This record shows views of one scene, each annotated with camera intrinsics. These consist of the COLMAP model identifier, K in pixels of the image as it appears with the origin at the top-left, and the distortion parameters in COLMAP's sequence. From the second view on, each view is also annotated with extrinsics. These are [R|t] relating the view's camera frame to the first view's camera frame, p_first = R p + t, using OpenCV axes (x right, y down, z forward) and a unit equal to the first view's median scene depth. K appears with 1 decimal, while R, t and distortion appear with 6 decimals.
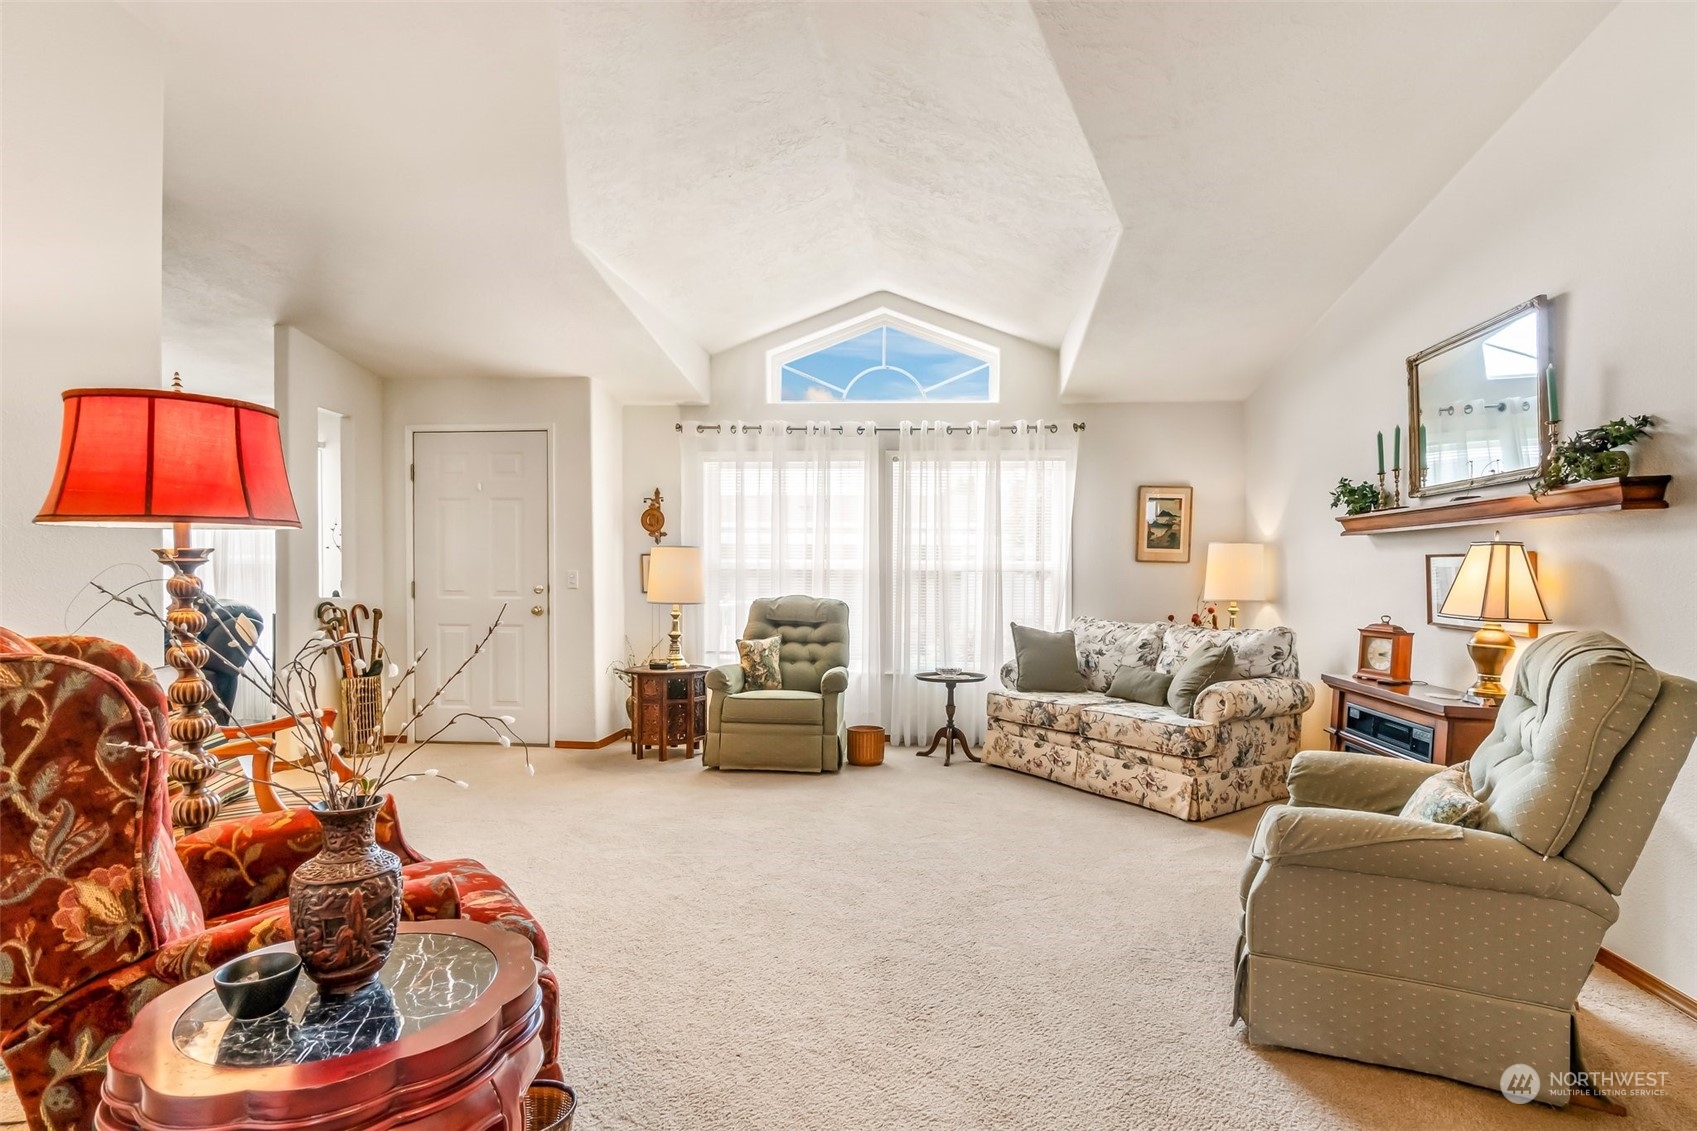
lens RADIAL K [[813.4, 0, 902.0], [0, 813.4, 590.2], [0, 0, 1]] dist [-0.018008, -0.000338]
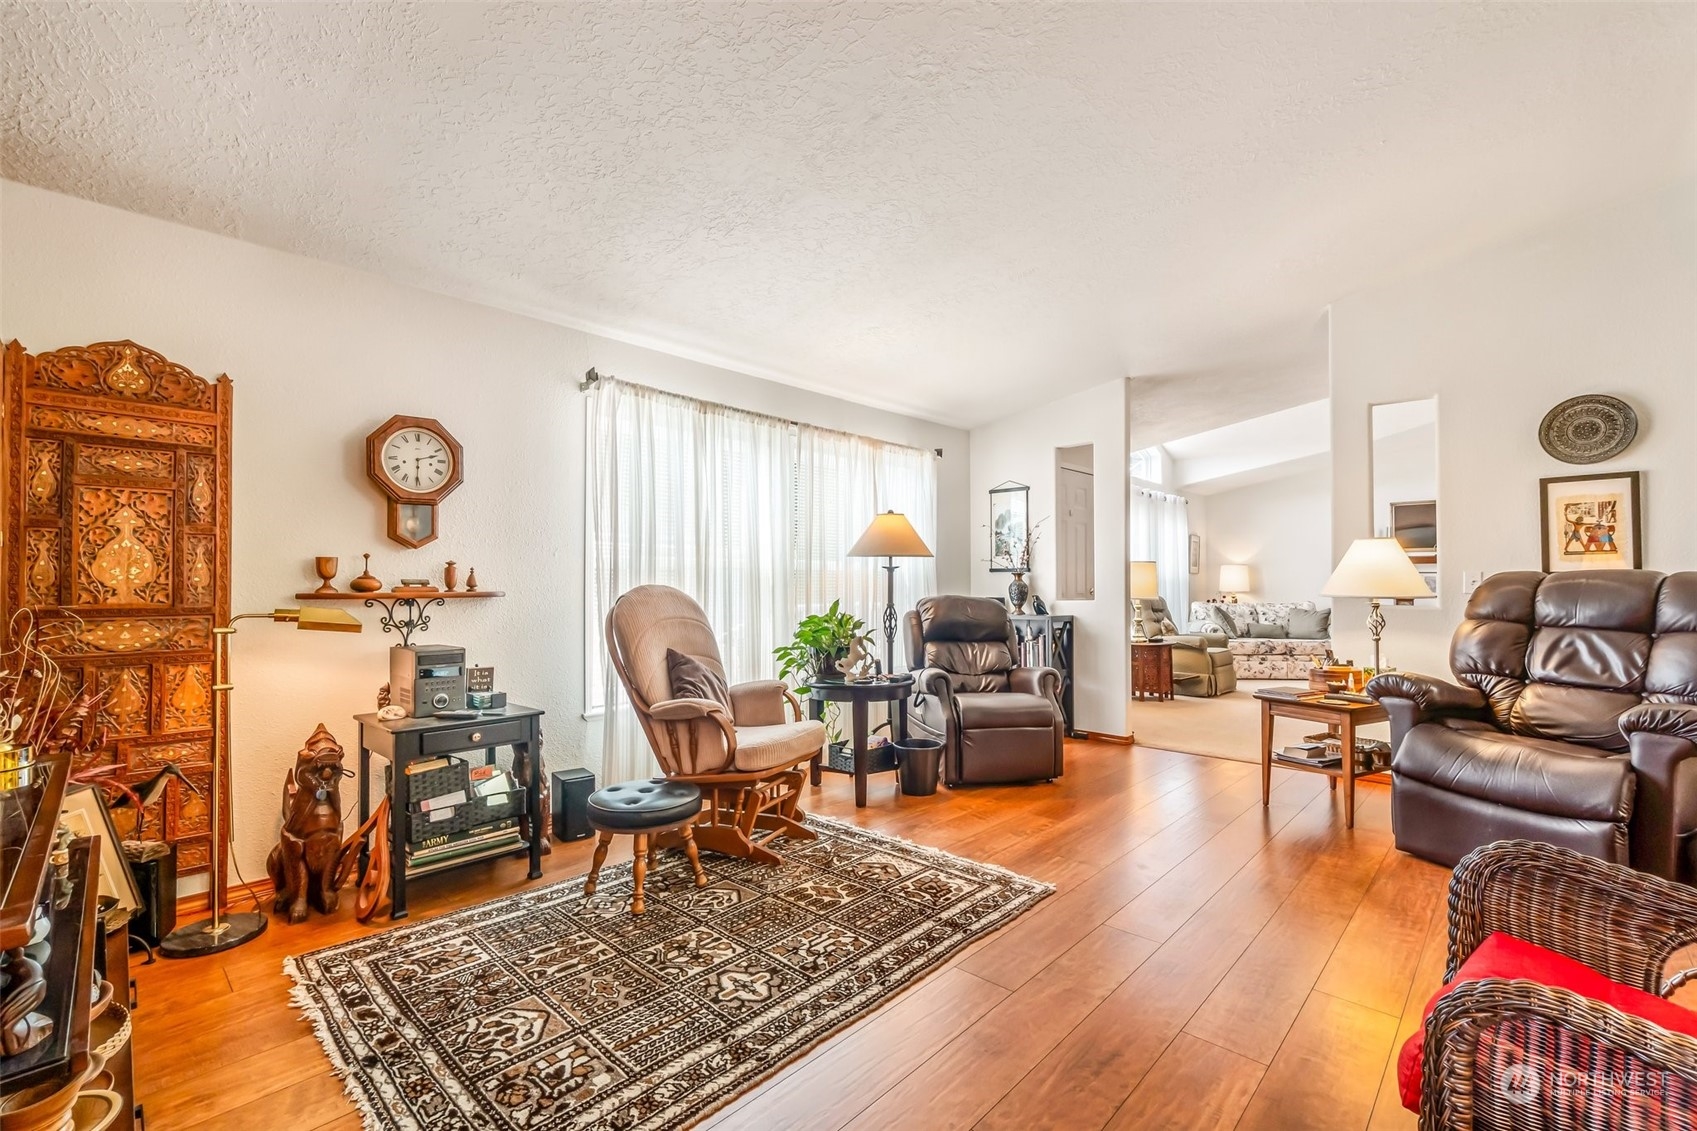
lens RADIAL K [[728.7, 0, 840.2], [0, 728.7, 575.8], [0, 0, 1]] dist [-0.011437, 0.003700]
pose [[0.641813, 0.002231, 0.766858, -1.819803], [0.018028, 0.999676, -0.017997, -0.015279], [-0.766649, 0.025375, 0.641565, 0.599757]]
